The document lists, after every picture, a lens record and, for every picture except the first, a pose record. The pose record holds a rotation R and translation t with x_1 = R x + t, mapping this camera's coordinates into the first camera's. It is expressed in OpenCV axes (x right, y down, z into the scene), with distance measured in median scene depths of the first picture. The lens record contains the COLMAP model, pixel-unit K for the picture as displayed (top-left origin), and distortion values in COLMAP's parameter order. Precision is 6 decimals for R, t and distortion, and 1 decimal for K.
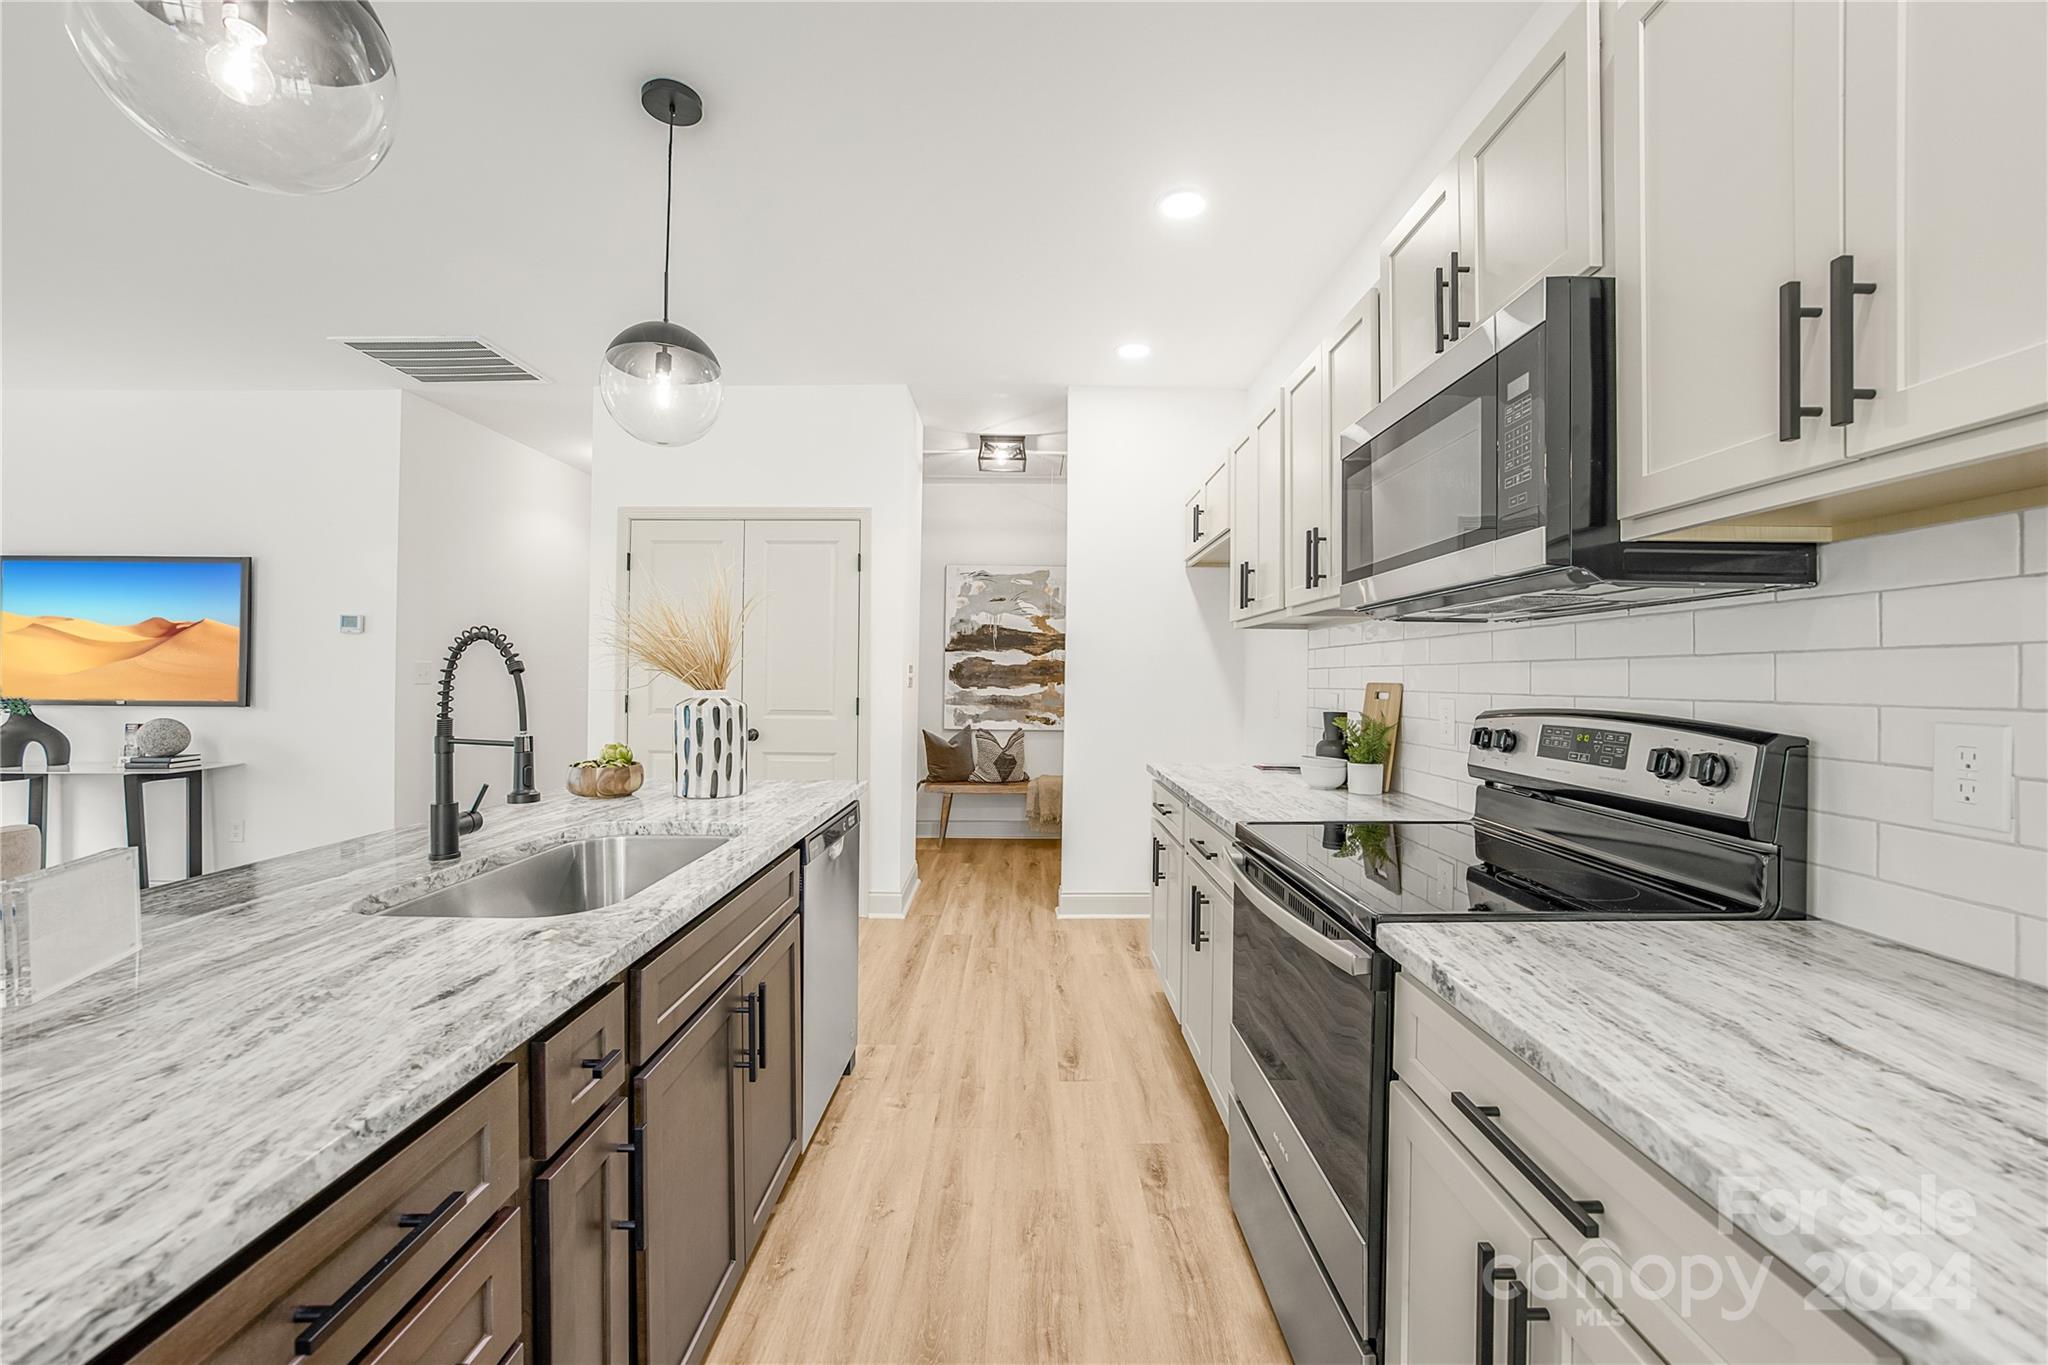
lens RADIAL K [[794.7, 0, 1026.2], [0, 794.7, 667.0], [0, 0, 1]] dist [-0.002537, -0.000197]
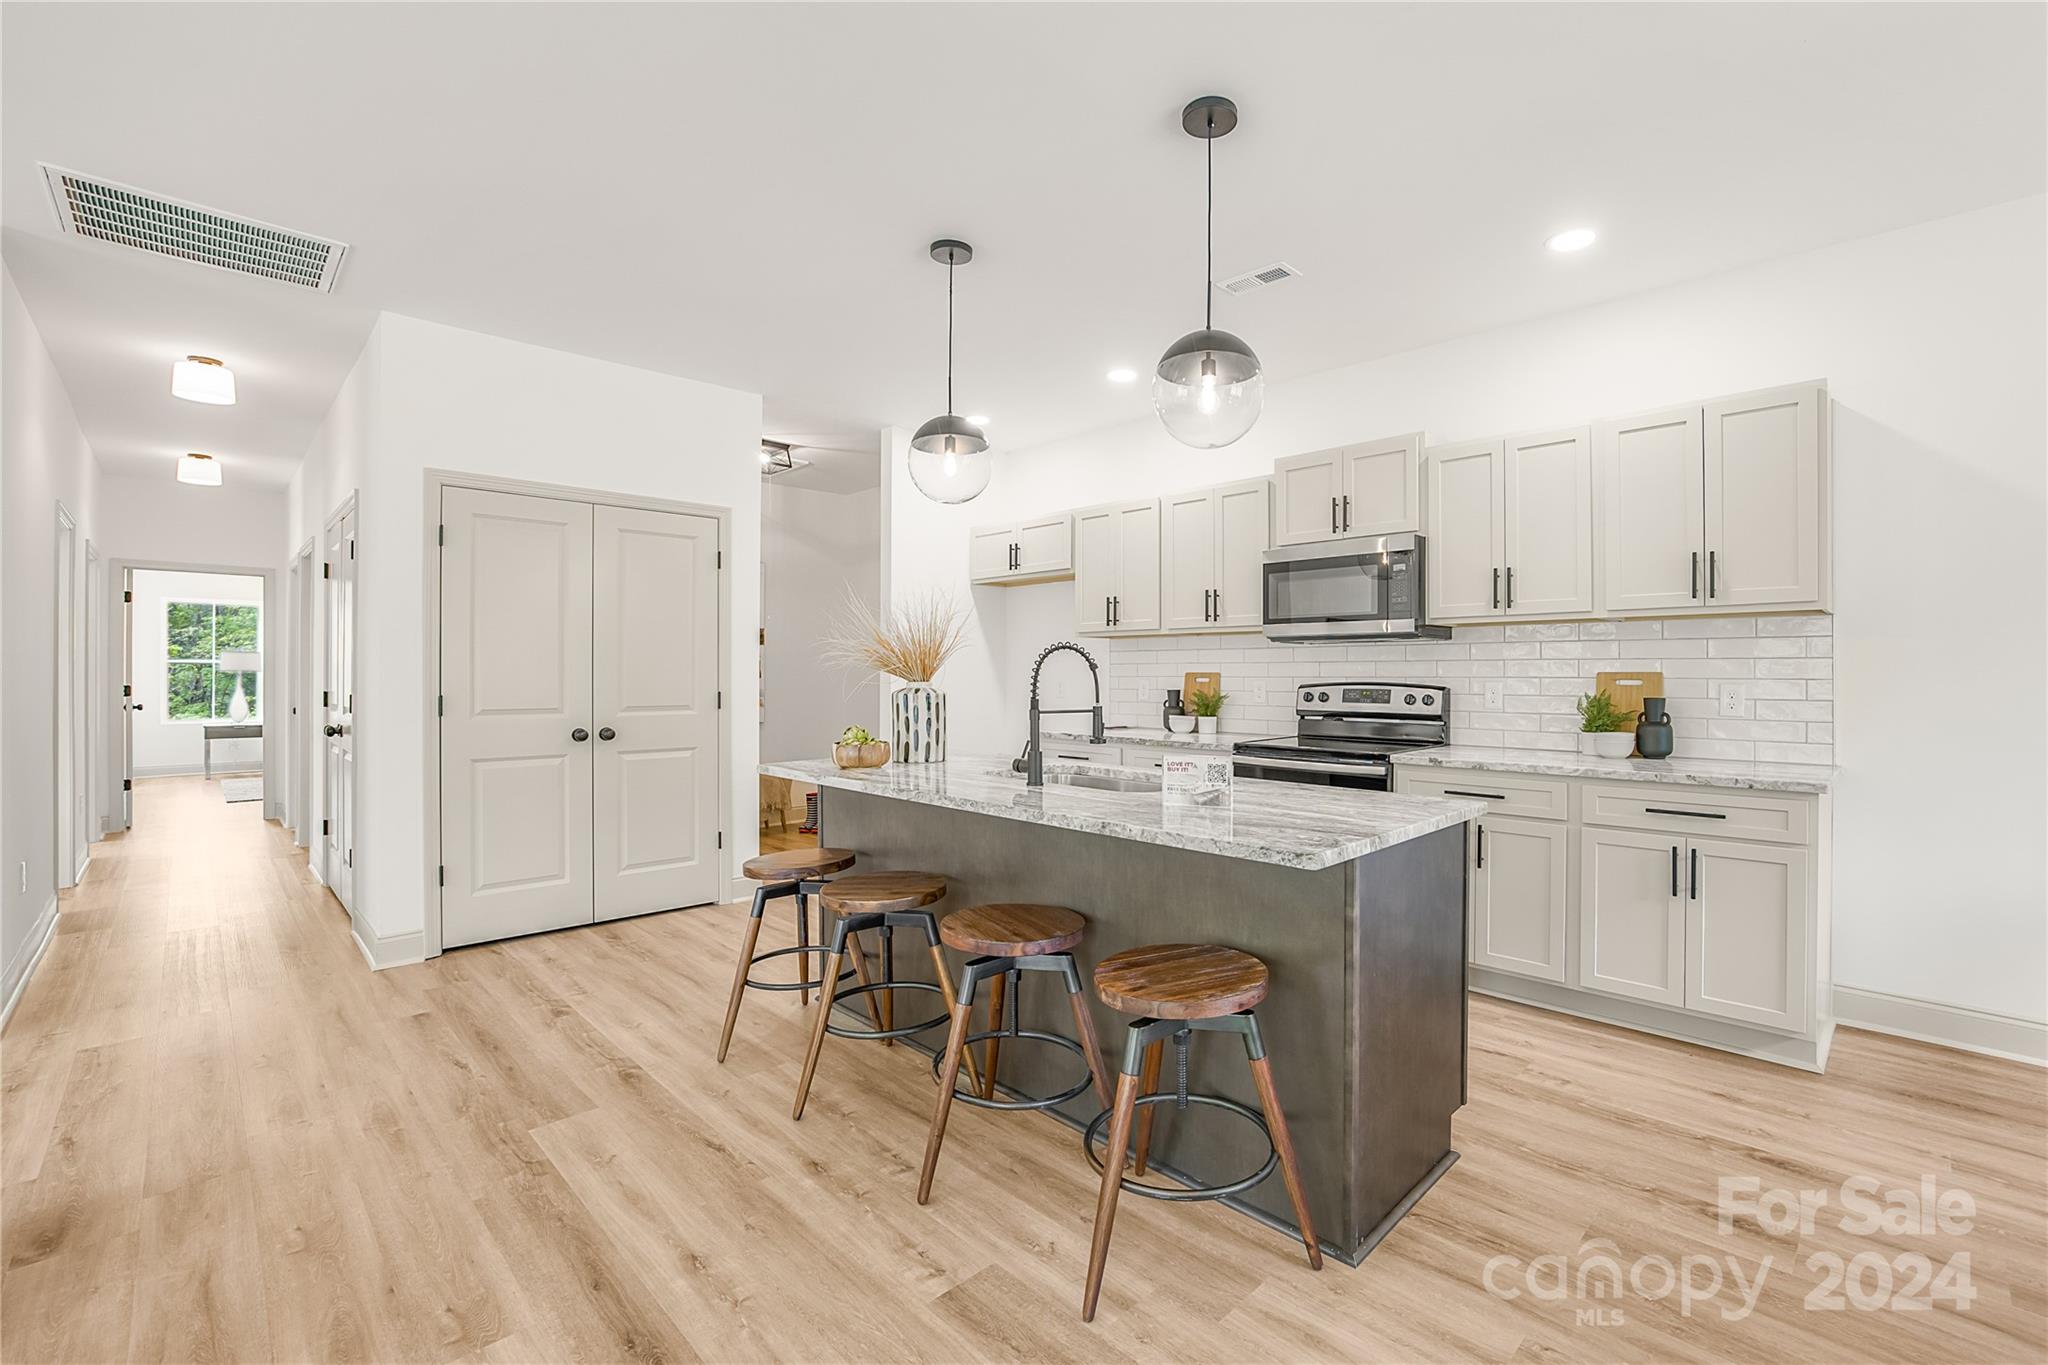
lens RADIAL K [[888.9, 0, 1041.9], [0, 888.9, 675.6], [0, 0, 1]] dist [0.000664, 0.000016]
pose [[0.726917, -0.011843, 0.686623, -1.986403], [-0.003981, 0.999762, 0.021459, -0.023269], [-0.686714, -0.018333, 0.726697, -0.350020]]
